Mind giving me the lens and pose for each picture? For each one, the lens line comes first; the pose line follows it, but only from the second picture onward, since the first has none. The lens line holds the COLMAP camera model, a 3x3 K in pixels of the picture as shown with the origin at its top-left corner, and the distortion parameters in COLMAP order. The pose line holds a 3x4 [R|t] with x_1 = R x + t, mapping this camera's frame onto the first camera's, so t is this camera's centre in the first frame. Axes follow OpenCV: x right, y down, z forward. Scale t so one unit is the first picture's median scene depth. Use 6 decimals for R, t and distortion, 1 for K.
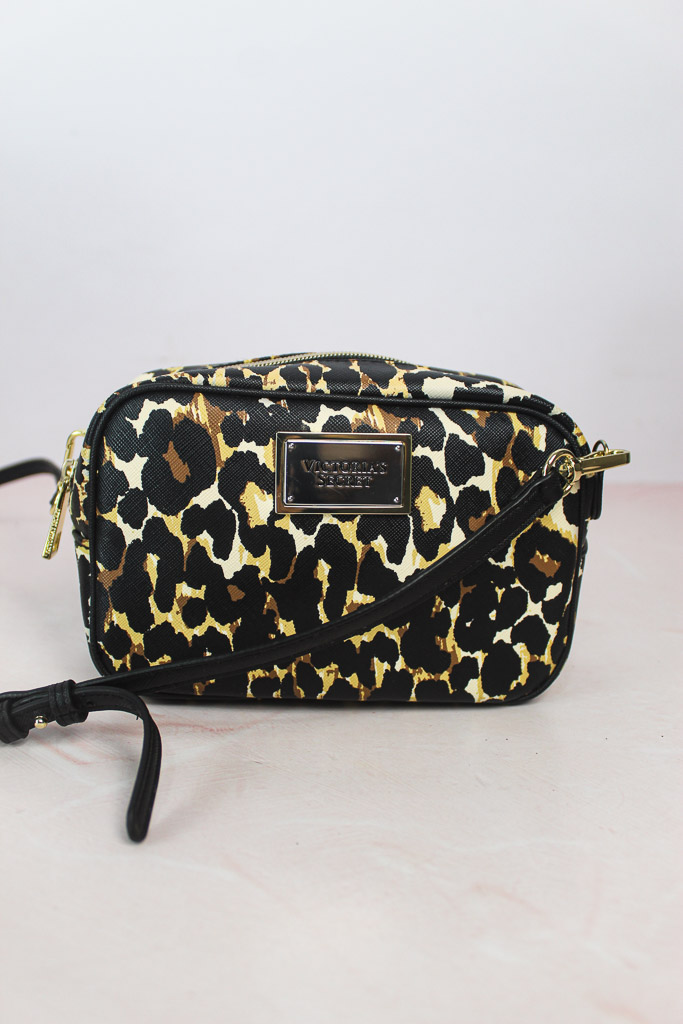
lens RADIAL K [[844.5, 0, 341.5], [0, 844.5, 512.0], [0, 0, 1]] dist [-0.124717, -0.002271]
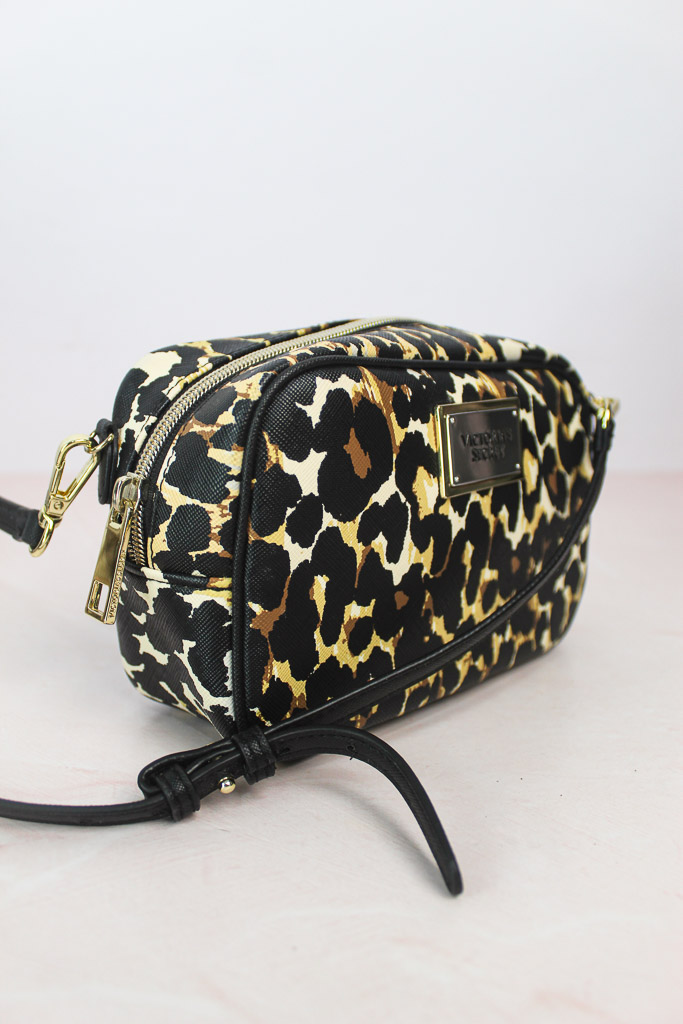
lens RADIAL K [[844.5, 0, 341.5], [0, 844.5, 512.0], [0, 0, 1]] dist [-0.124717, -0.002271]
pose [[0.760758, -0.164295, 0.627897, -0.700660], [0.146607, 0.985926, 0.080348, -0.069341], [-0.632261, 0.030928, 0.774138, 0.379528]]
